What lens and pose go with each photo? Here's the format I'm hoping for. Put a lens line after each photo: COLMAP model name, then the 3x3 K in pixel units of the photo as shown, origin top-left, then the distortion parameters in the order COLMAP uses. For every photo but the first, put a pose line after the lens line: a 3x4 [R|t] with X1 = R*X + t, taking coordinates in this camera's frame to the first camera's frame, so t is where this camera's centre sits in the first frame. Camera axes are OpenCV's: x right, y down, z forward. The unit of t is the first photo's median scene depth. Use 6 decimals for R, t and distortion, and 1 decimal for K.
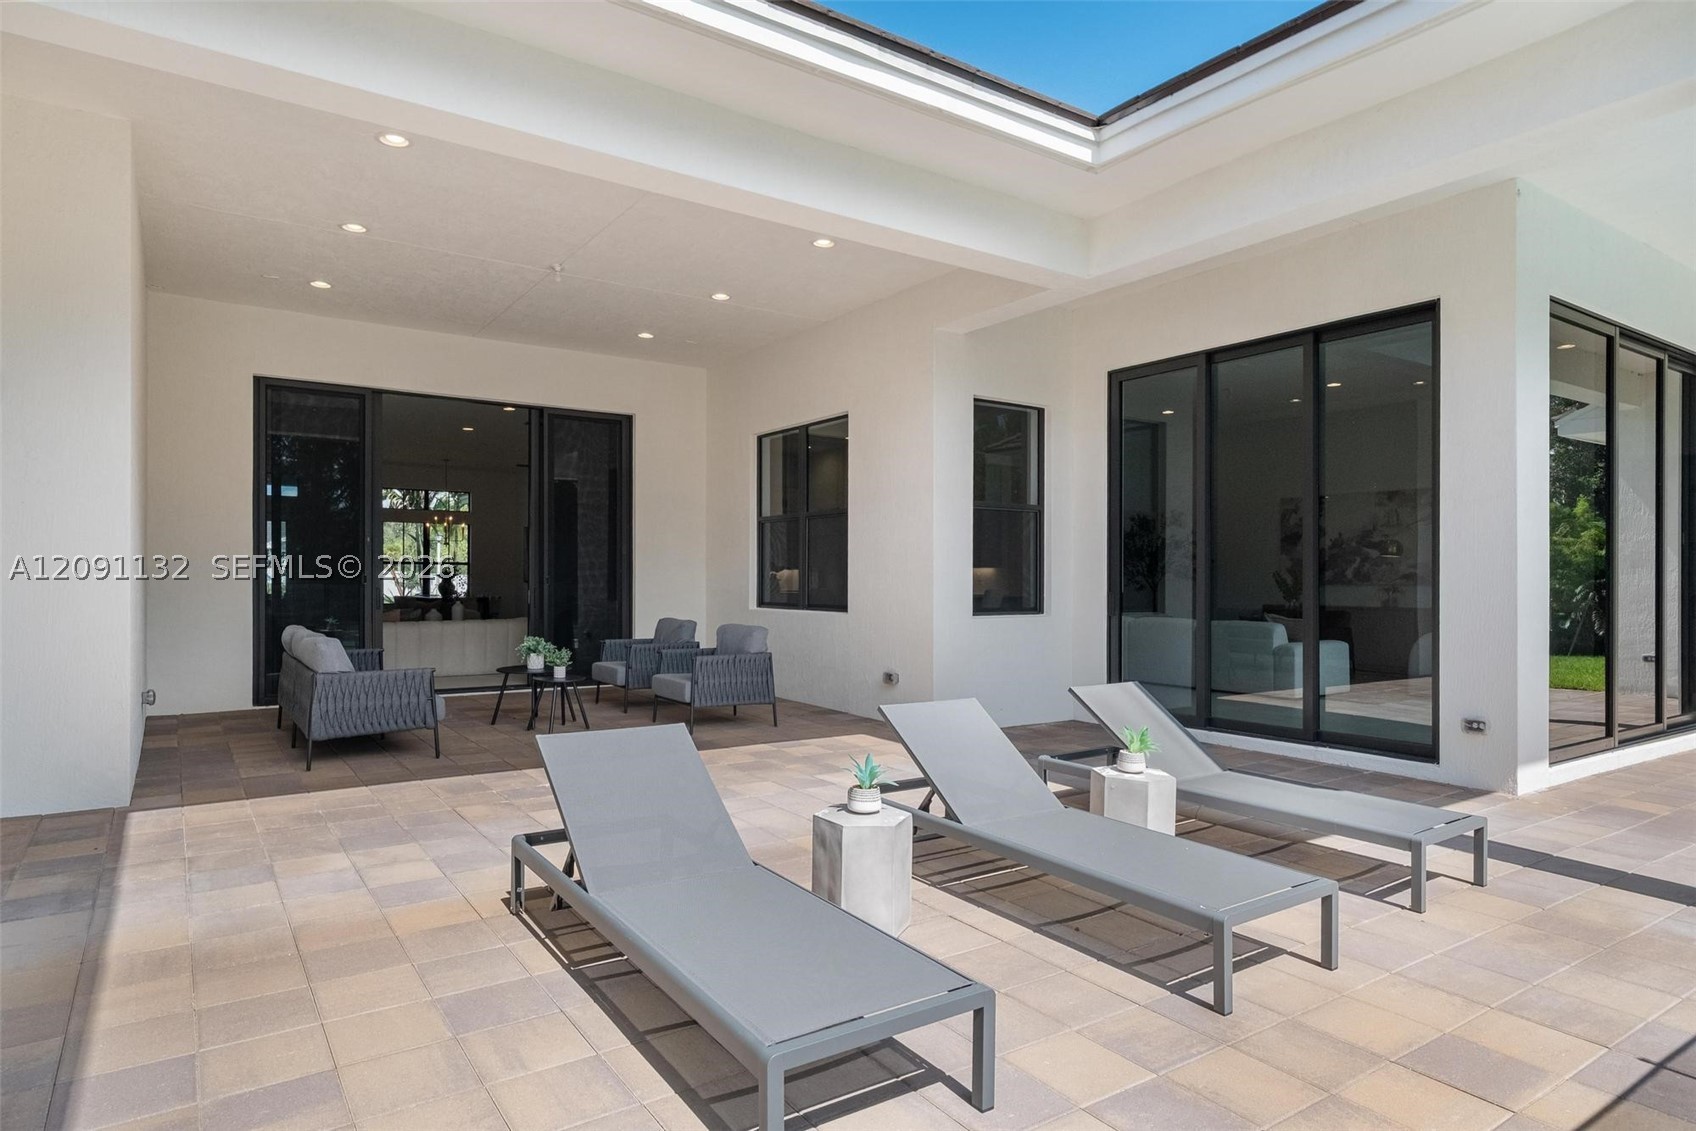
lens RADIAL K [[953.6, 0, 833.3], [0, 953.6, 608.3], [0, 0, 1]] dist [-0.000751, 0.000284]
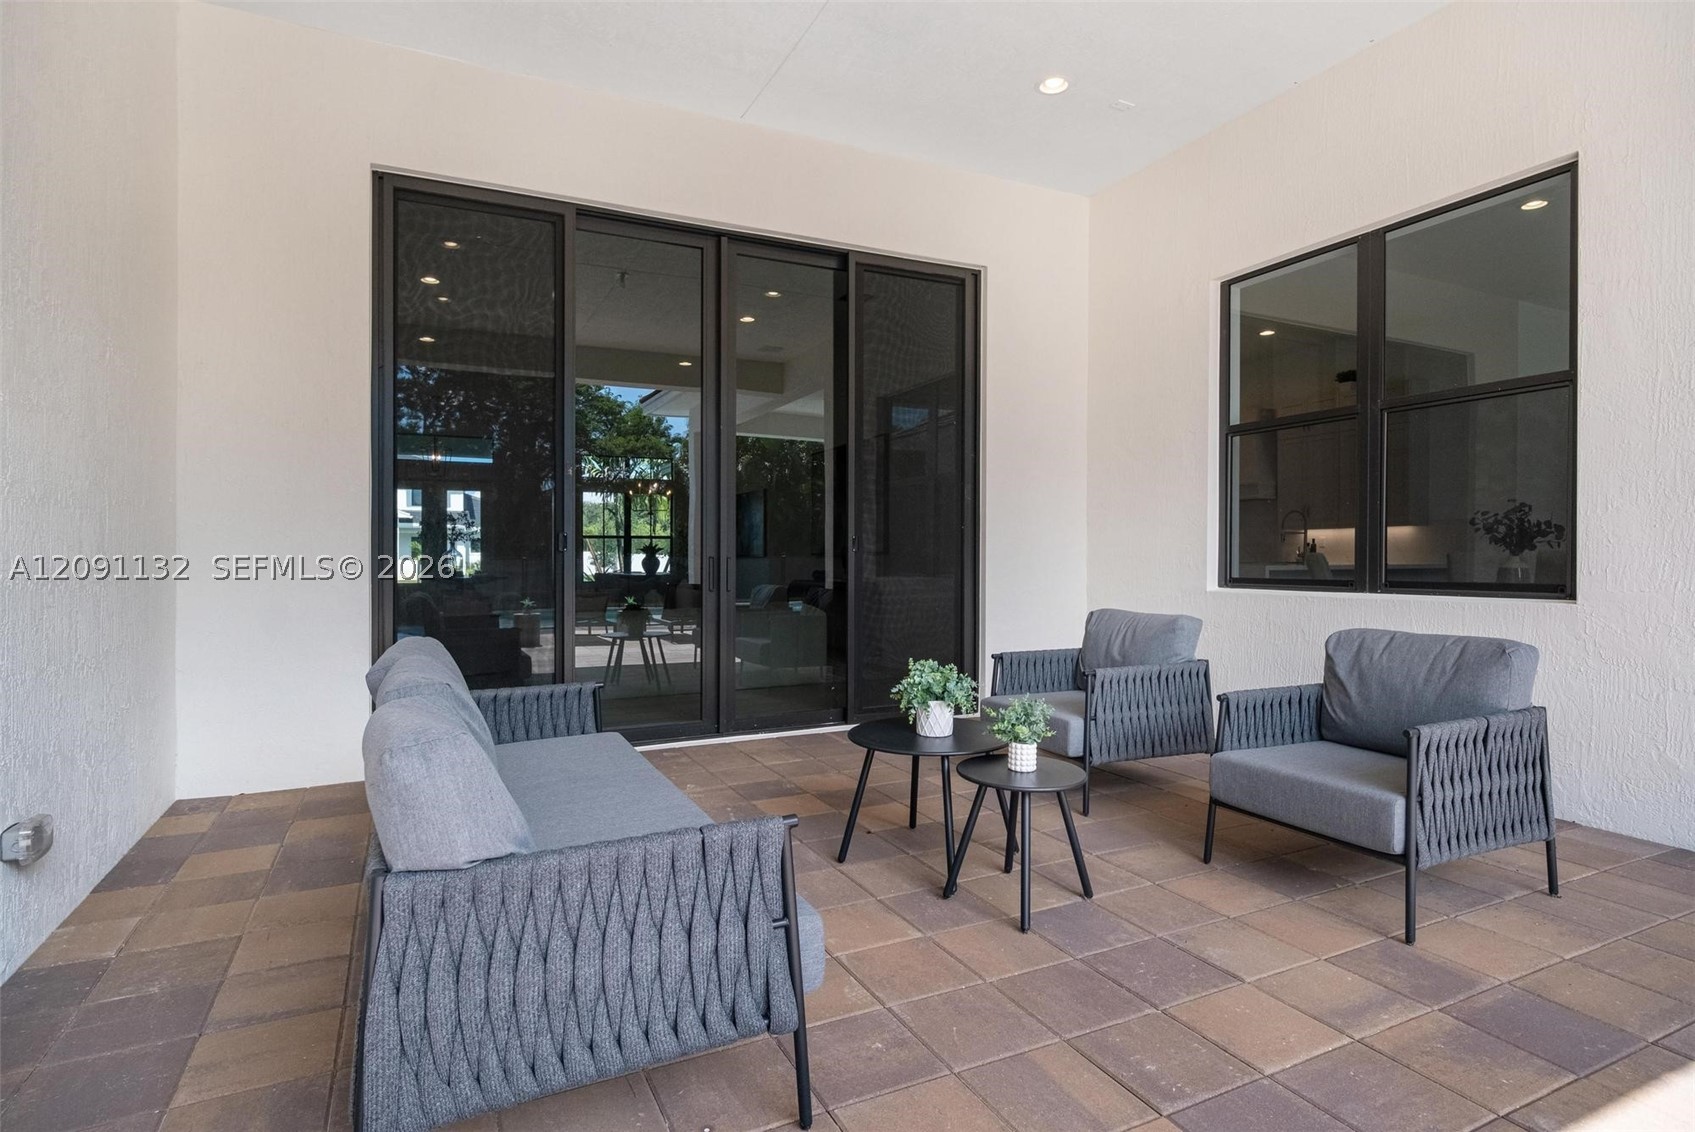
lens RADIAL K [[895.1, 0, 848.8], [0, 895.1, 570.3], [0, 0, 1]] dist [0.004853, 0.000343]
pose [[0.988966, -0.008200, -0.147917, -0.263021], [0.006024, 0.999867, -0.015153, -0.005081], [0.148022, 0.014095, 0.988884, 0.534016]]
